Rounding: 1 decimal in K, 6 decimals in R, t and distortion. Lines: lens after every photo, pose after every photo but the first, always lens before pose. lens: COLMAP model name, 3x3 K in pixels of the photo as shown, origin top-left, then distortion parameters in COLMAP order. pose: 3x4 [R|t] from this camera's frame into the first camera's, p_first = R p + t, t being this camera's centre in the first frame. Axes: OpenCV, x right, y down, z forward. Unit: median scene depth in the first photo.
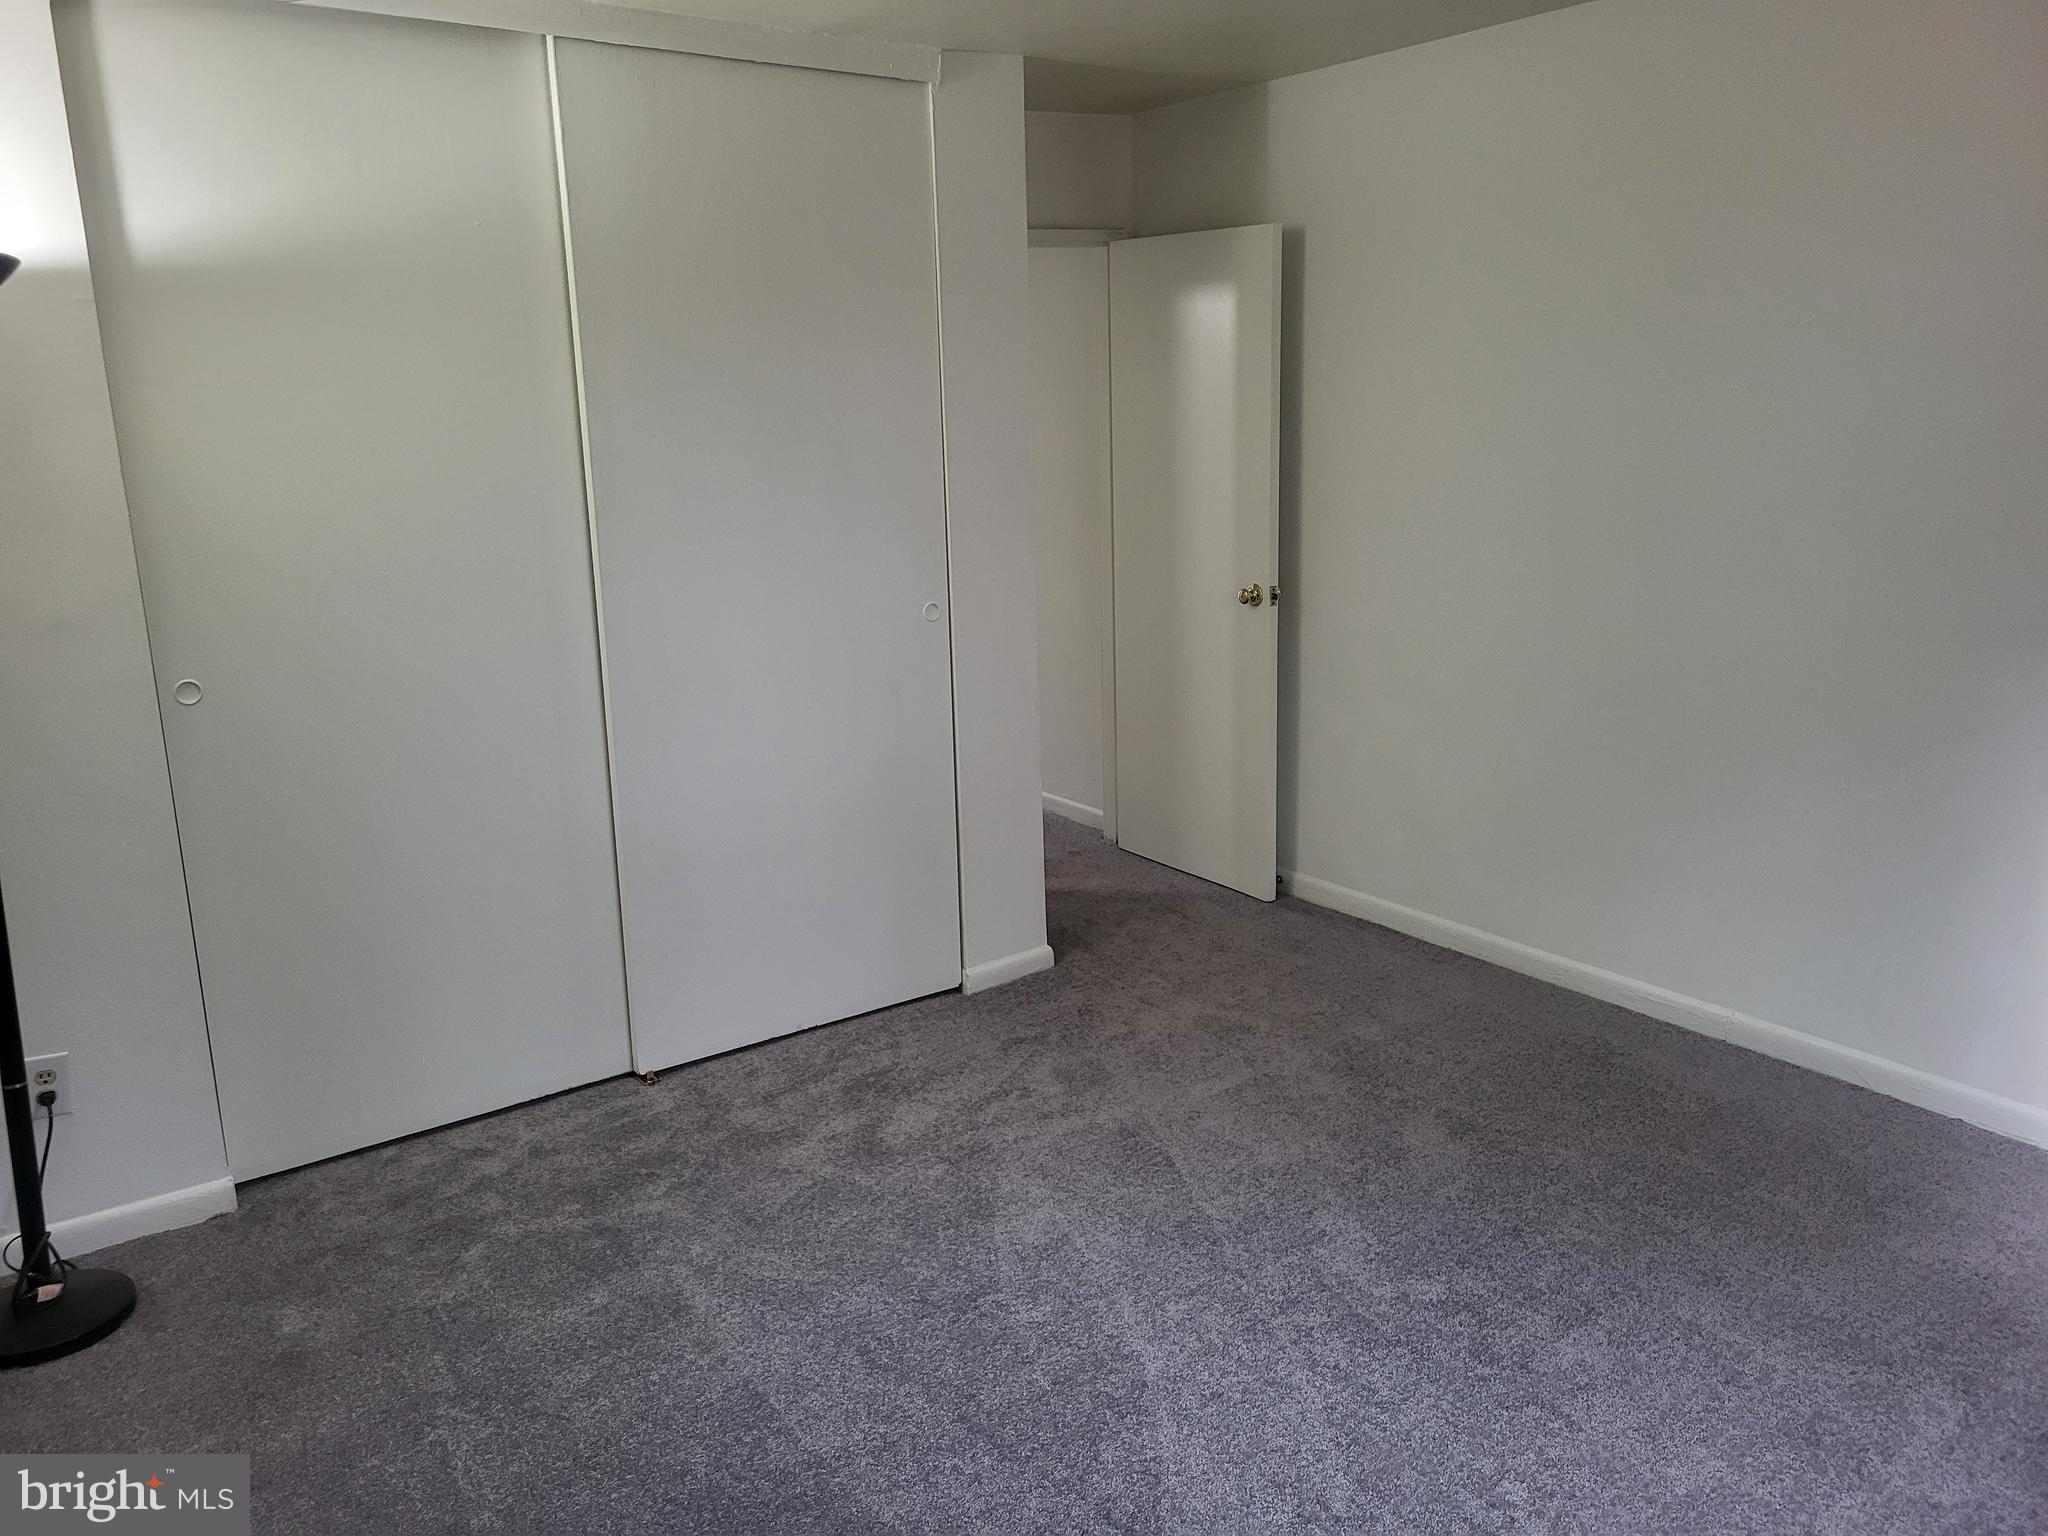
lens RADIAL K [[1567.1, 0, 1024.0], [0, 1567.1, 768.0], [0, 0, 1]] dist [-0.001414, -0.001450]
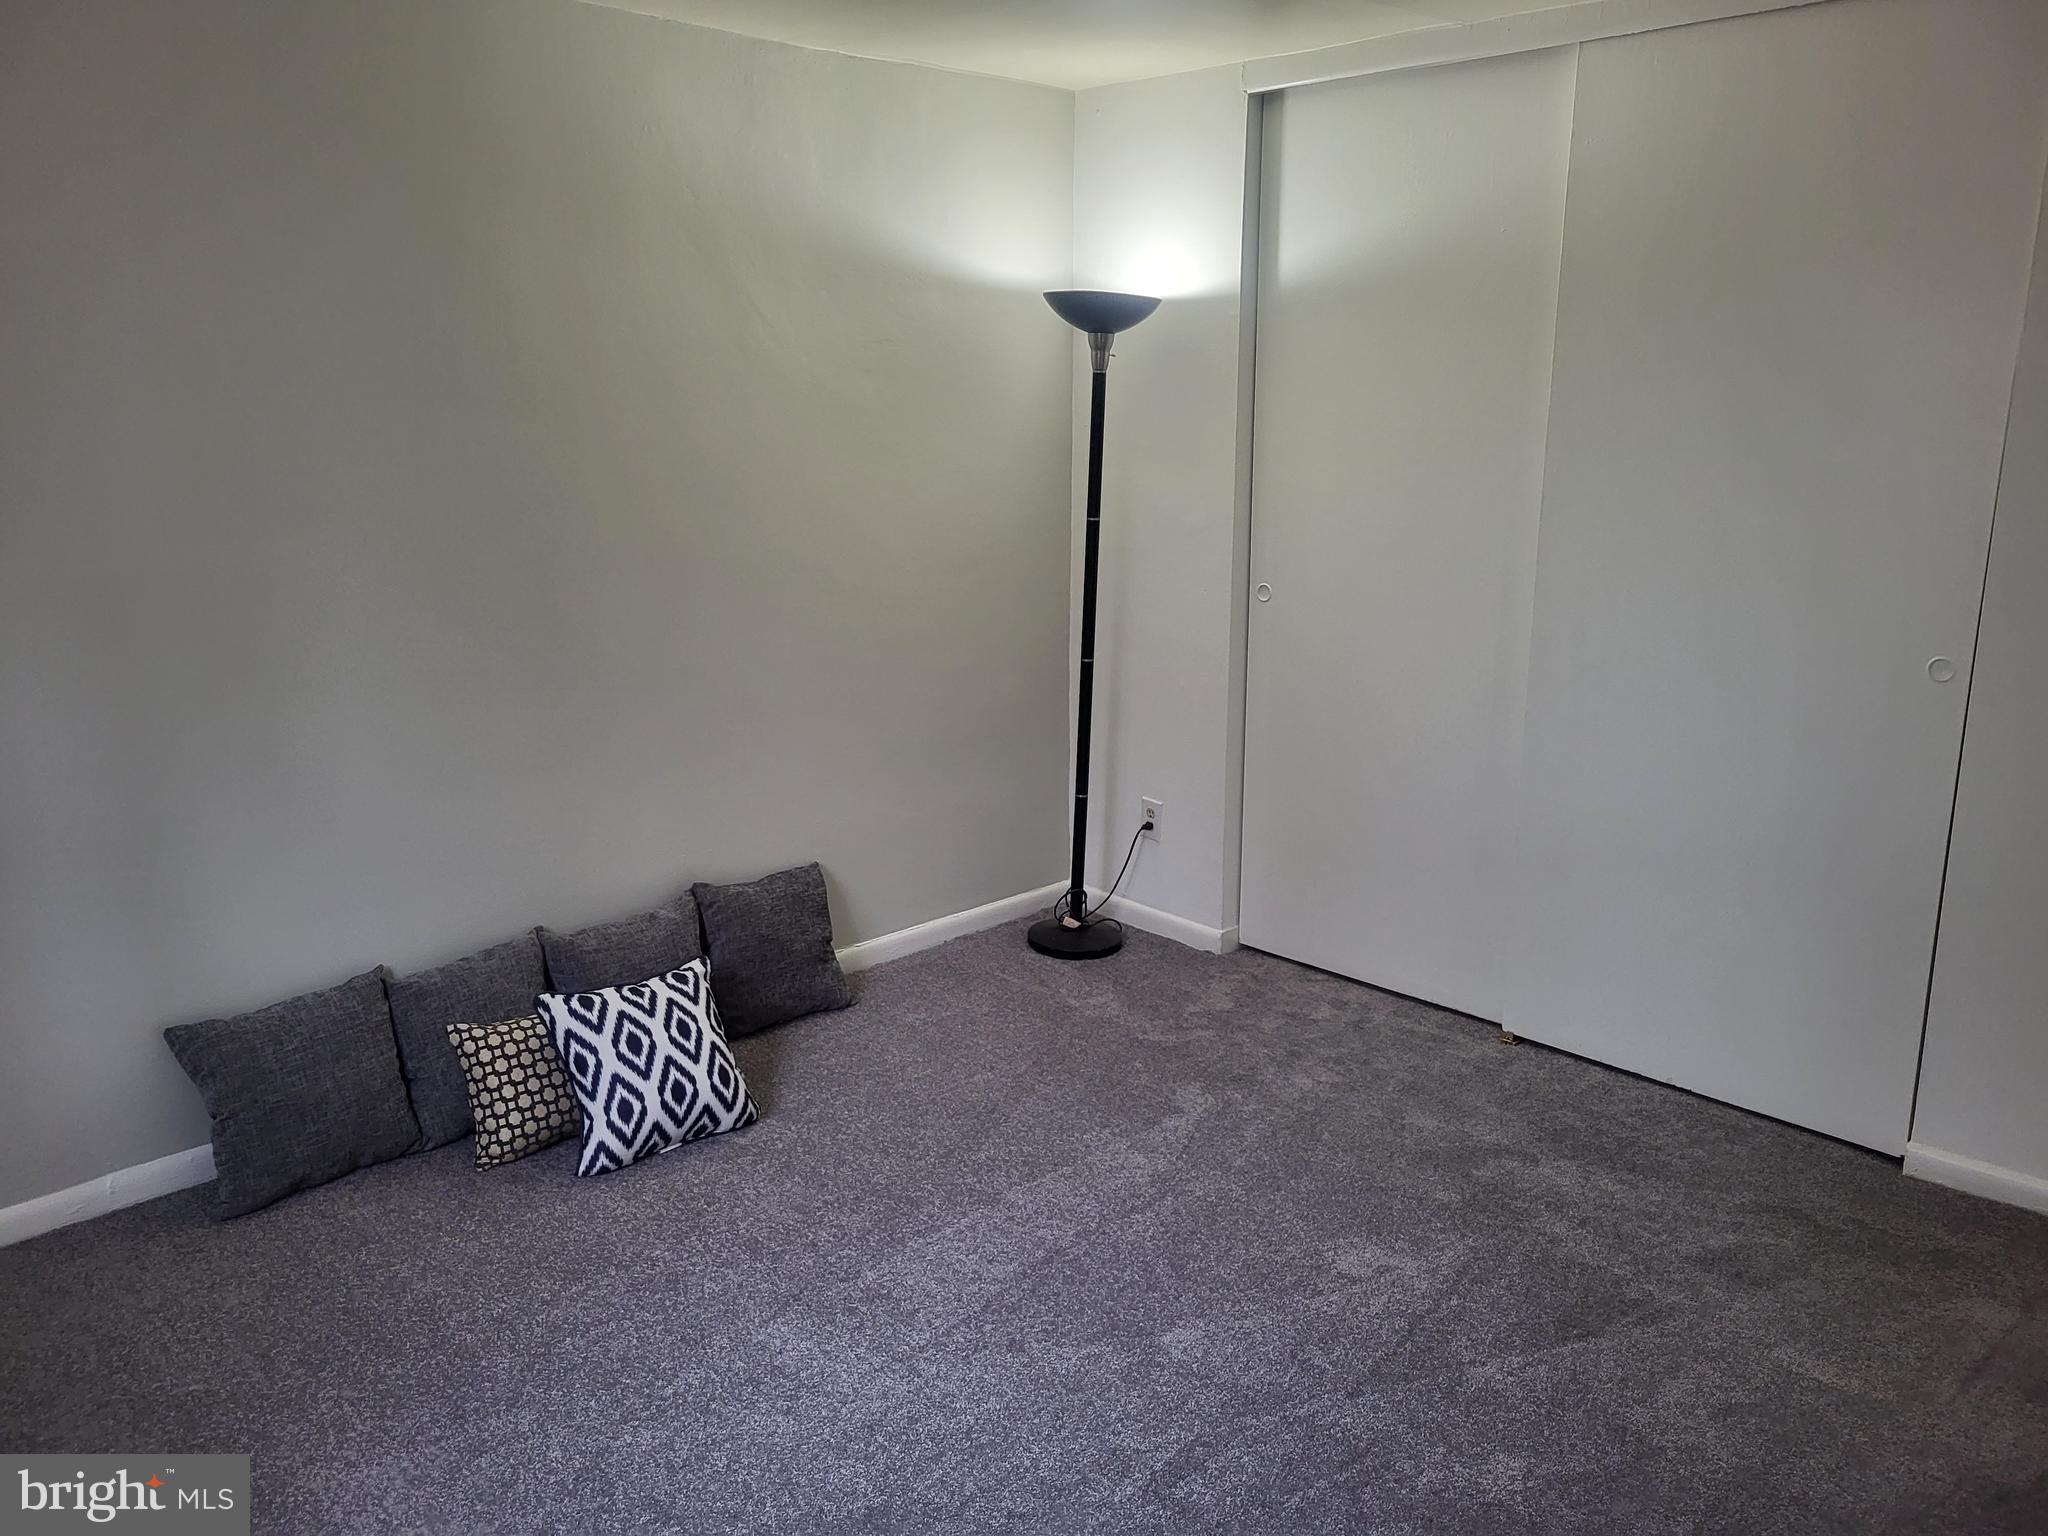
lens RADIAL K [[1567.1, 0, 1024.0], [0, 1567.1, 768.0], [0, 0, 1]] dist [-0.001414, -0.001450]
pose [[0.111477, 0.248844, -0.962107, 0.755000], [-0.227938, 0.948733, 0.218974, -0.140201], [0.967273, 0.194891, 0.162483, 0.534897]]
